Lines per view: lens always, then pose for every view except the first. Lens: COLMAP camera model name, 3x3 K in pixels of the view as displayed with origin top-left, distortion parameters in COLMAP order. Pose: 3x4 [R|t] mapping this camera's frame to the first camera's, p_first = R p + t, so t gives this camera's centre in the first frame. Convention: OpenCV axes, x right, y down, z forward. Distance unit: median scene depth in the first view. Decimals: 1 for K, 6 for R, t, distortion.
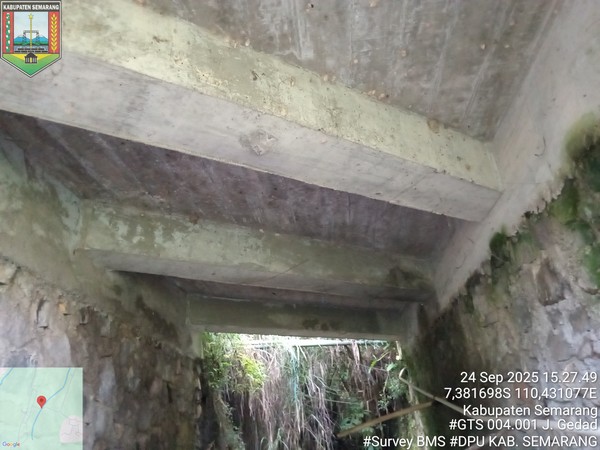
lens RADIAL K [[449.7, 0, 300.5], [0, 449.7, 224.1], [0, 0, 1]] dist [0.046551, -0.093539]
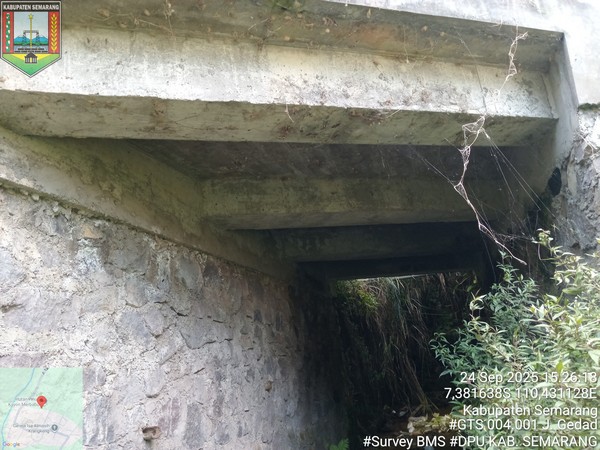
lens RADIAL K [[449.7, 0, 300.5], [0, 449.7, 224.1], [0, 0, 1]] dist [0.046551, -0.093539]
pose [[0.974874, -0.107721, -0.194981, -0.013458], [0.140998, 0.976038, 0.165738, -0.295625], [0.172456, -0.189066, 0.966702, -0.625121]]
